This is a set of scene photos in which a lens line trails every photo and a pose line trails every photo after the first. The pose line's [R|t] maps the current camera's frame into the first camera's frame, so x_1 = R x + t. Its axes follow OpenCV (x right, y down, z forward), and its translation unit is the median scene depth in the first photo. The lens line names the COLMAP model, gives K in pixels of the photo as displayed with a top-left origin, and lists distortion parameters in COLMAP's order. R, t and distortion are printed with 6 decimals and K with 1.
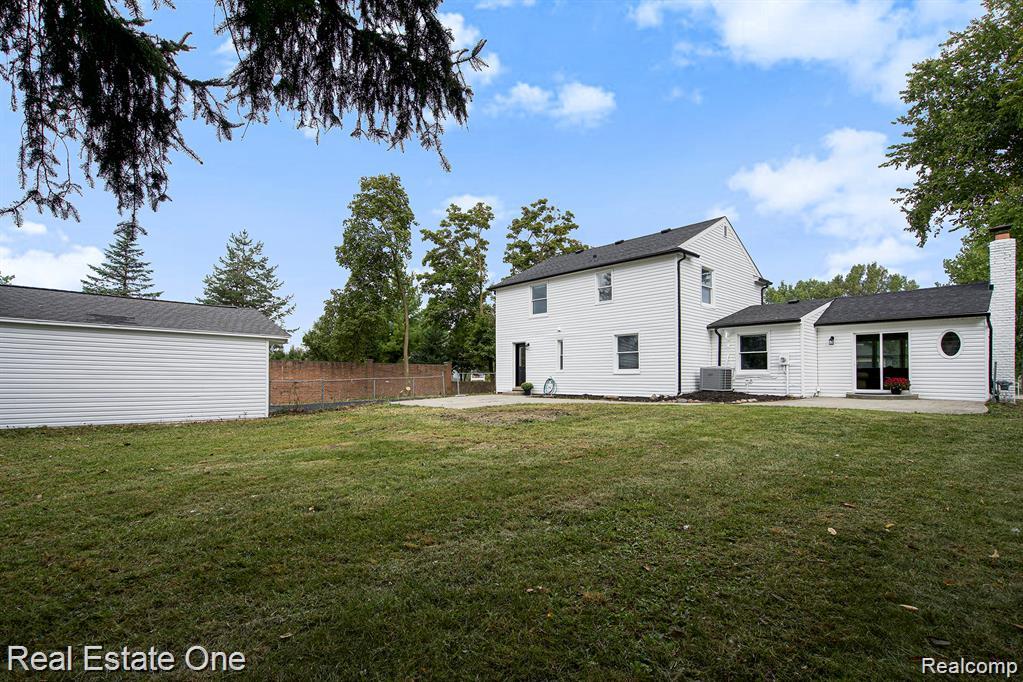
lens RADIAL K [[478.1, 0, 504.2], [0, 478.1, 369.7], [0, 0, 1]] dist [0.004177, 0.000317]
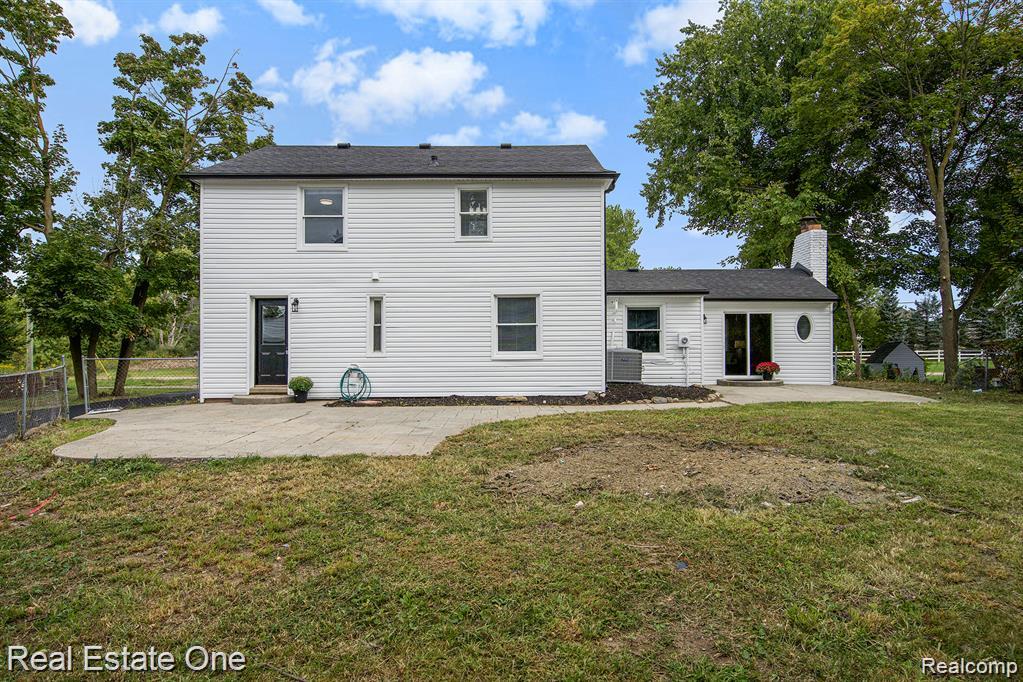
lens RADIAL K [[608.5, 0, 511.6], [0, 608.5, 344.8], [0, 0, 1]] dist [0.022731, 0.000505]
pose [[0.680733, 0.010716, 0.732453, -0.319561], [-0.006185, 0.999941, -0.008882, -0.002627], [-0.732505, 0.001516, 0.680760, 0.462754]]
